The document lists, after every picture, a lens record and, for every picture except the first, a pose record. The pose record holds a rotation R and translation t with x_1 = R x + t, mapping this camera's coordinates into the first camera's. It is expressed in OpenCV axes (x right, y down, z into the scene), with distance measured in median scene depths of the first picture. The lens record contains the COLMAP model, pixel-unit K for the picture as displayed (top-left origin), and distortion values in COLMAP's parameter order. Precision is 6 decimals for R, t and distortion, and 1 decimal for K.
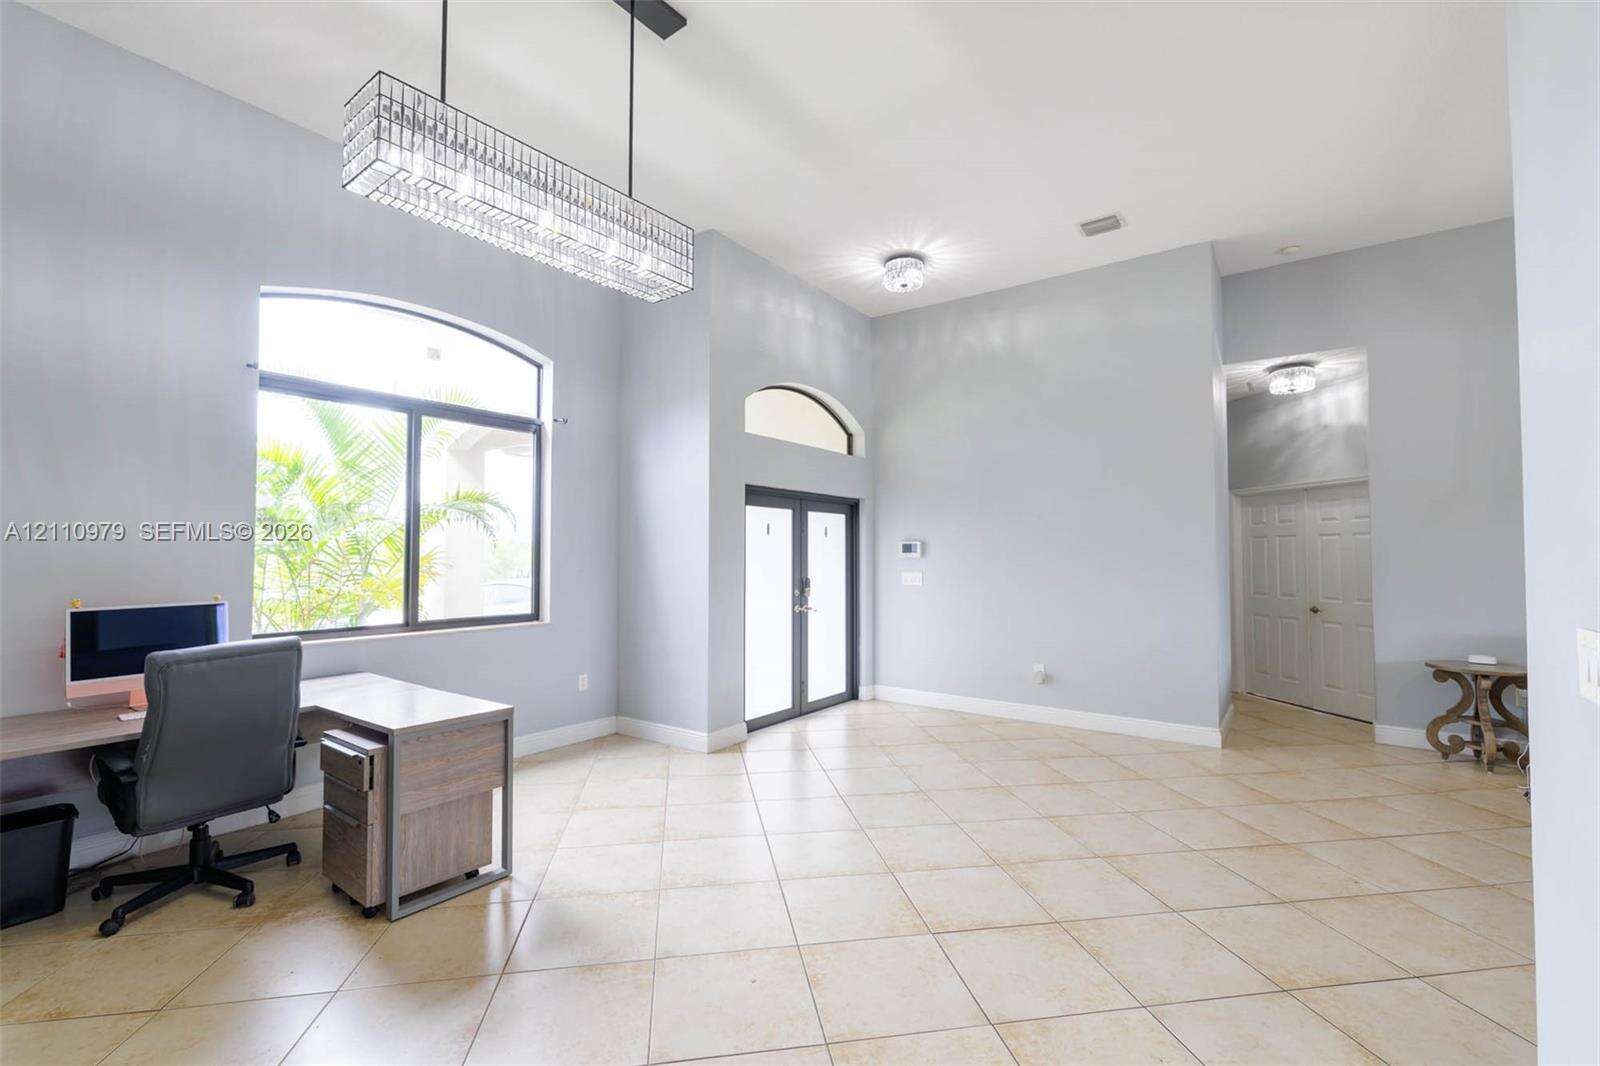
lens RADIAL K [[688.4, 0, 800.4], [0, 688.4, 535.7], [0, 0, 1]] dist [0.002349, 0.000210]
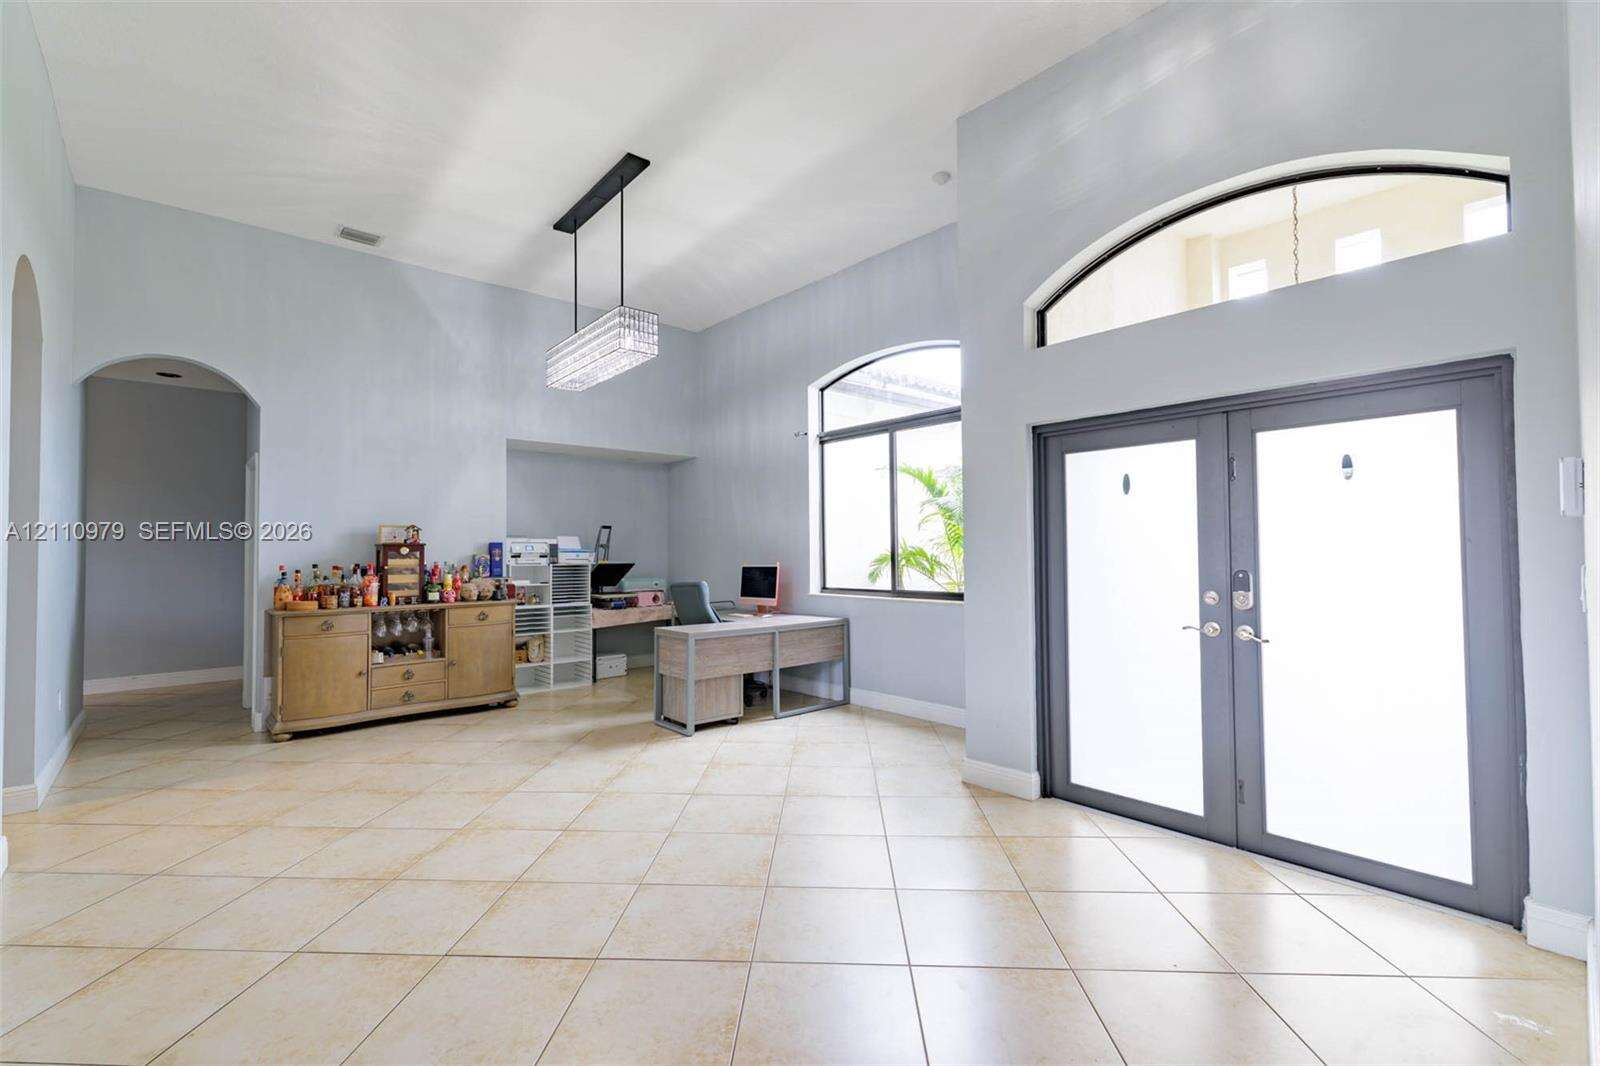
lens RADIAL K [[688.4, 0, 800.7], [0, 688.4, 537.7], [0, 0, 1]] dist [0.002349, 0.000210]
pose [[-0.210508, -0.015887, -0.977463, 0.587614], [0.039756, 0.998902, -0.024797, 0.039487], [0.976783, -0.044080, -0.209646, 0.848825]]
